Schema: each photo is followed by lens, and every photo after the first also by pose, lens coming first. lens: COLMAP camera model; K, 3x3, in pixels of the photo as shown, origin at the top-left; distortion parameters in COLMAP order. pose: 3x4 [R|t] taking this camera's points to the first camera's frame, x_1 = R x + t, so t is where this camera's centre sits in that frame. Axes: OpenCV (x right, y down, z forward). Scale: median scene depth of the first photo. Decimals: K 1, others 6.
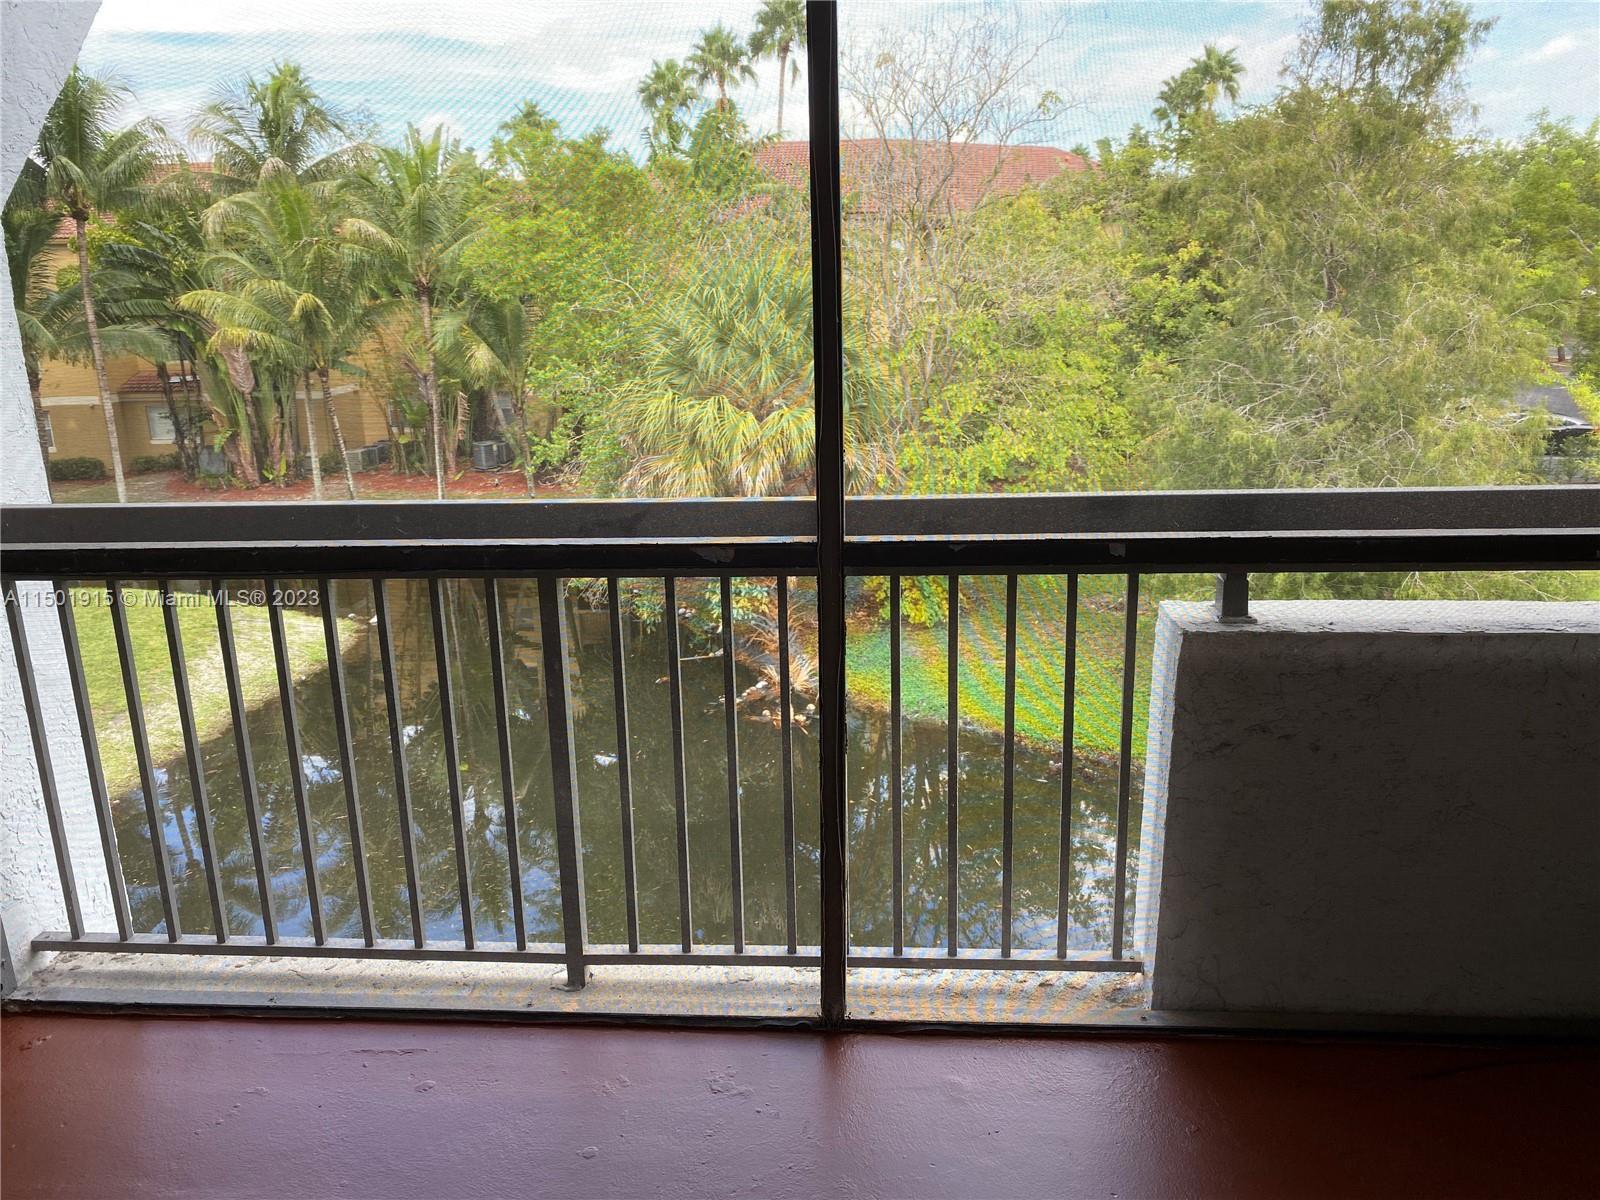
lens RADIAL K [[1215.5, 0, 803.0], [0, 1215.5, 601.0], [0, 0, 1]] dist [0.014584, 0.001150]
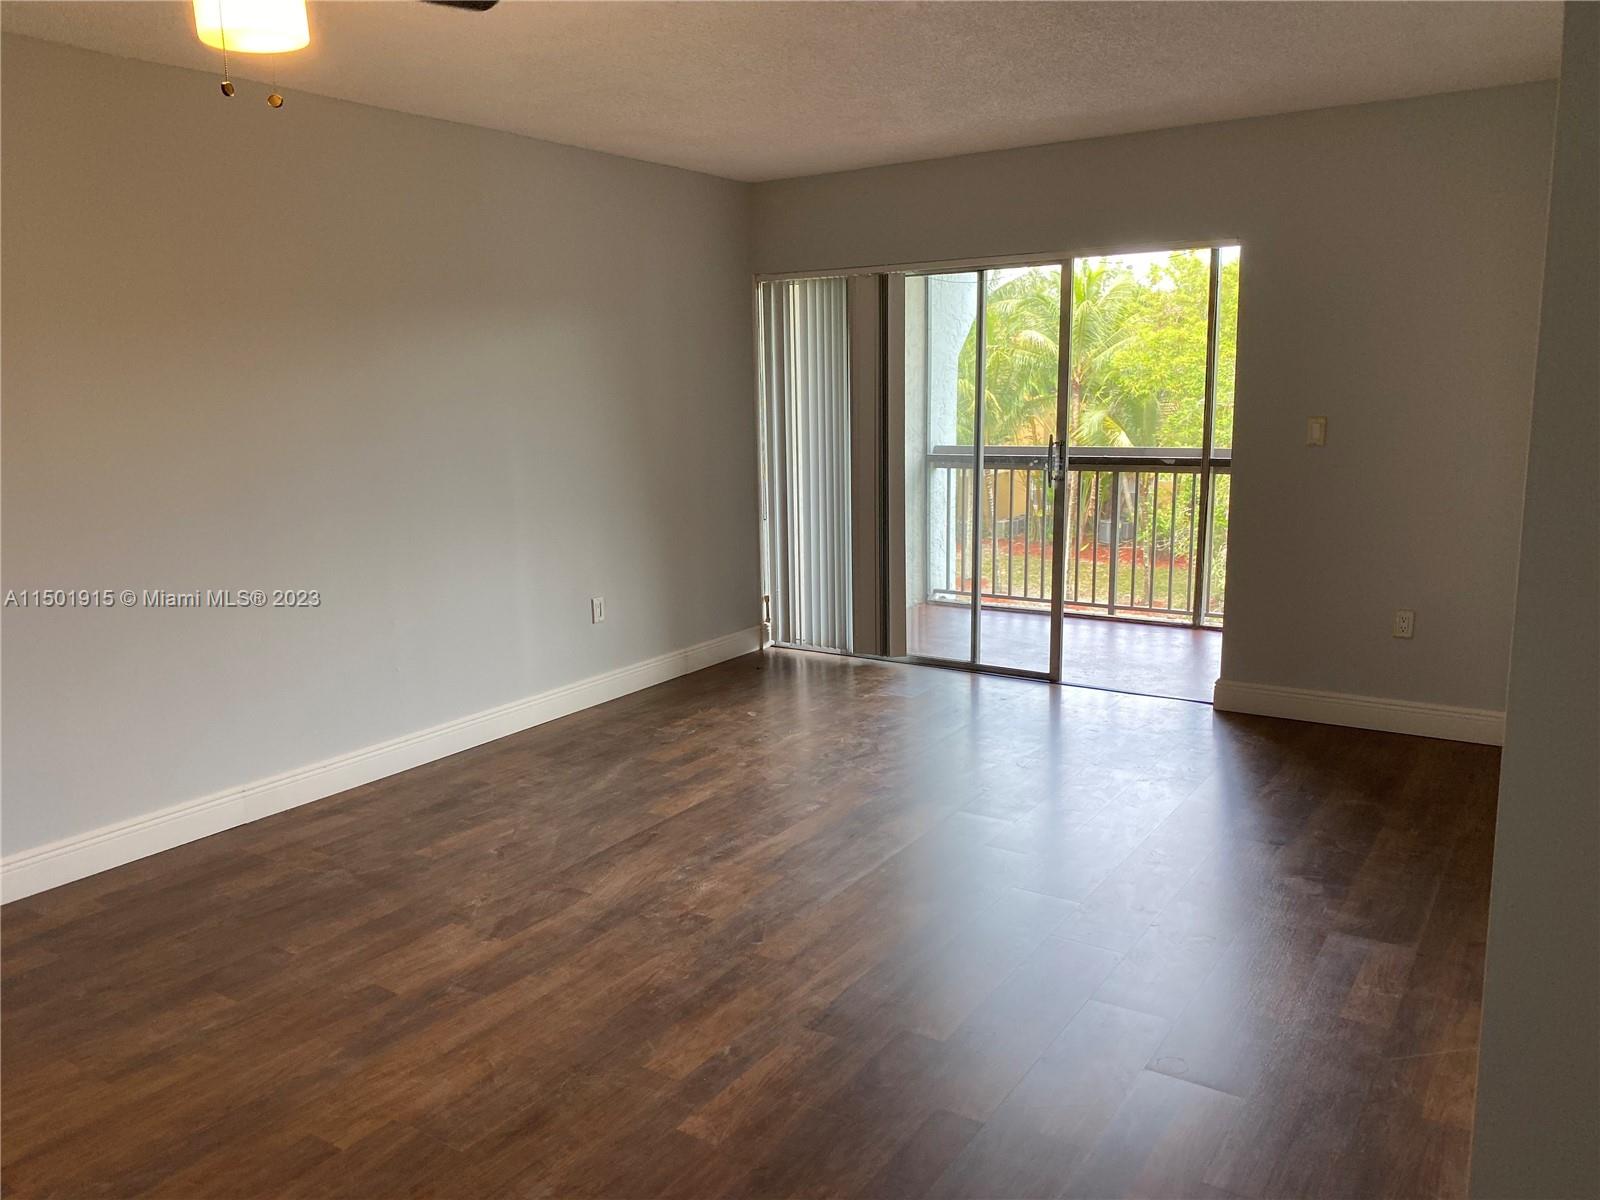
lens RADIAL K [[1215.5, 0, 797.4], [0, 1215.5, 602.7], [0, 0, 1]] dist [0.014584, 0.001150]
pose [[0.873132, 0.096768, -0.477782, 0.038523], [-0.133998, 0.989988, -0.044369, 0.041531], [0.468705, 0.102761, 0.877357, -0.147509]]
